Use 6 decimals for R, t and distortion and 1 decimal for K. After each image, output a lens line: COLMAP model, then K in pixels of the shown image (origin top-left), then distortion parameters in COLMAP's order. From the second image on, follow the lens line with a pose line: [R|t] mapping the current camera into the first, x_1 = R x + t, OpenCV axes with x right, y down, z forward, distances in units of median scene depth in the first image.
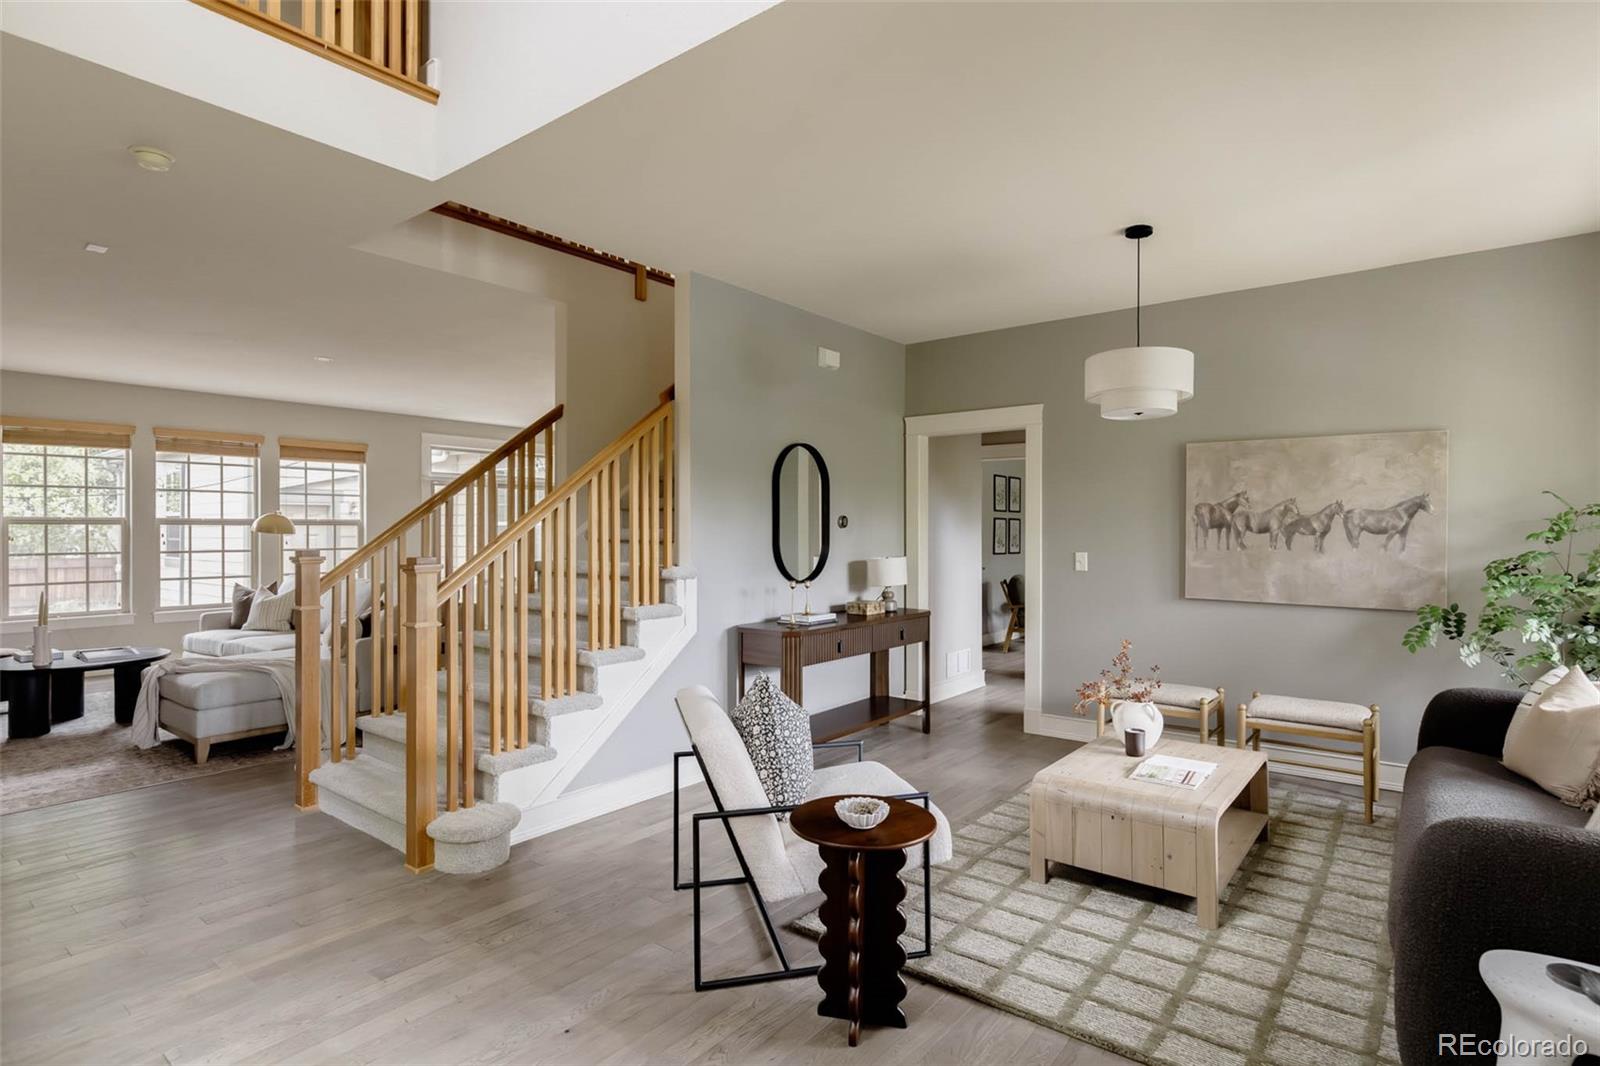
lens RADIAL K [[828.2, 0, 800.0], [0, 828.2, 533.0], [0, 0, 1]] dist [0.000442, -0.000991]
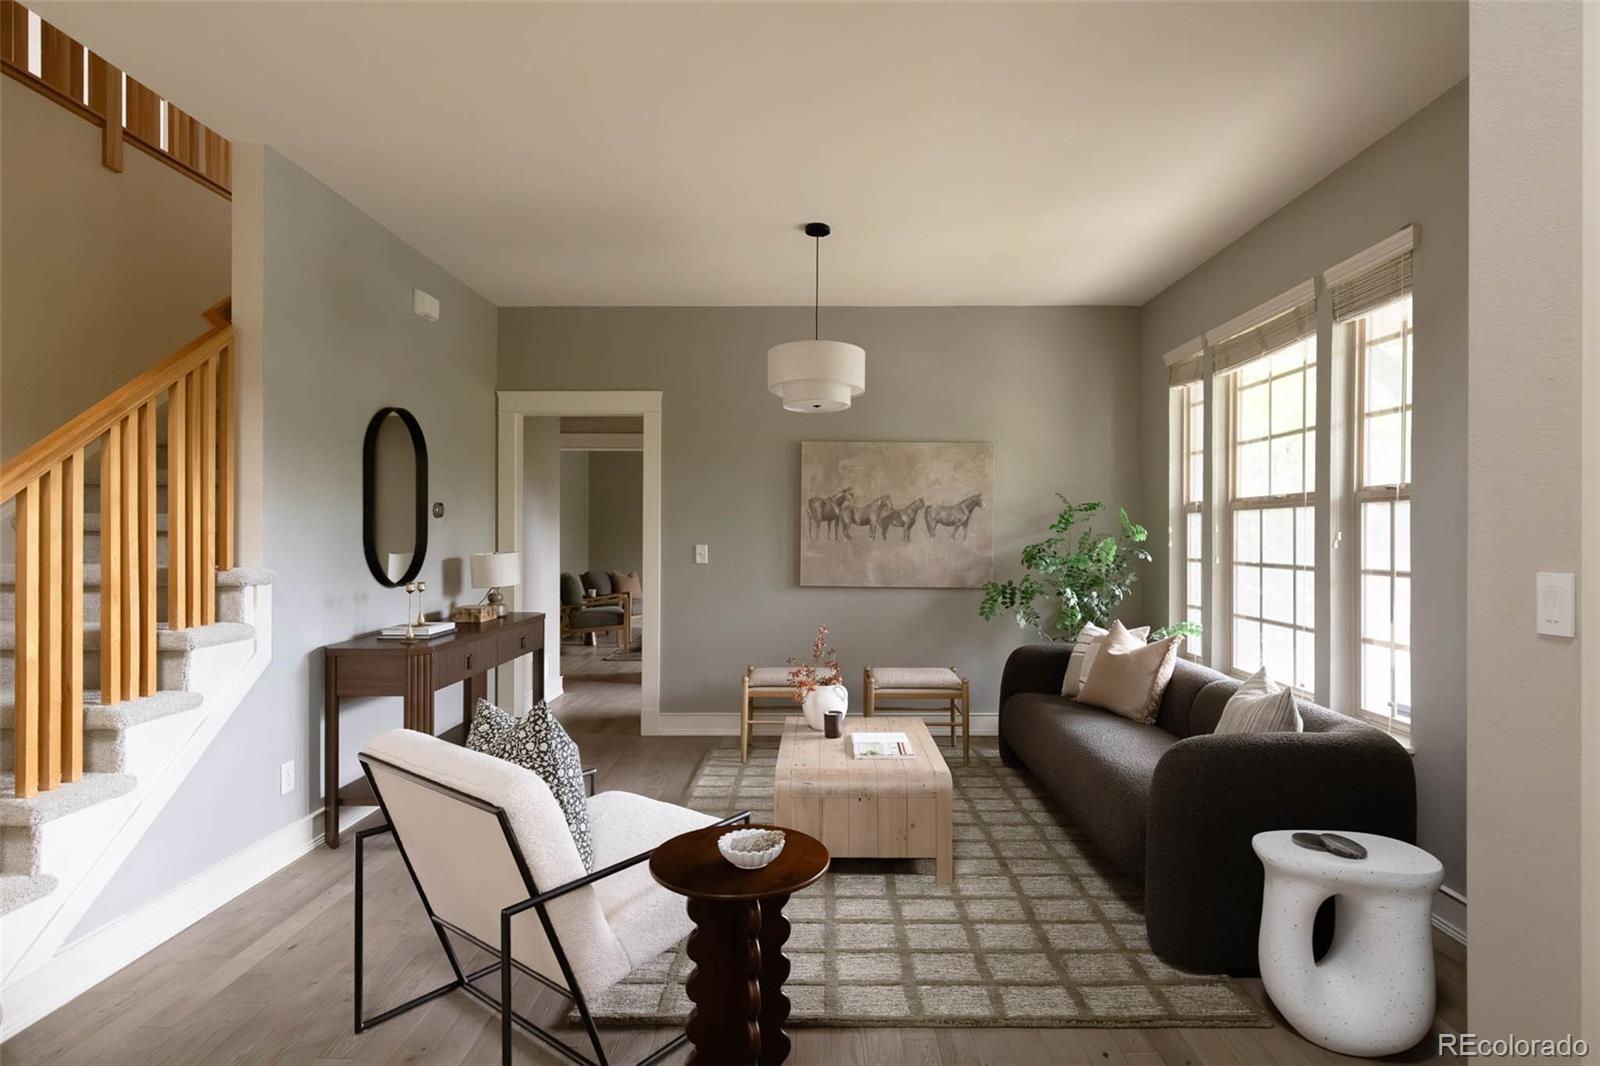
lens RADIAL K [[828.2, 0, 800.0], [0, 828.2, 533.0], [0, 0, 1]] dist [0.000442, -0.000991]
pose [[0.785603, 0.001497, 0.618729, -0.228647], [0.000530, 0.999995, -0.003092, 0.015767], [-0.618730, 0.002757, 0.785599, 0.187272]]
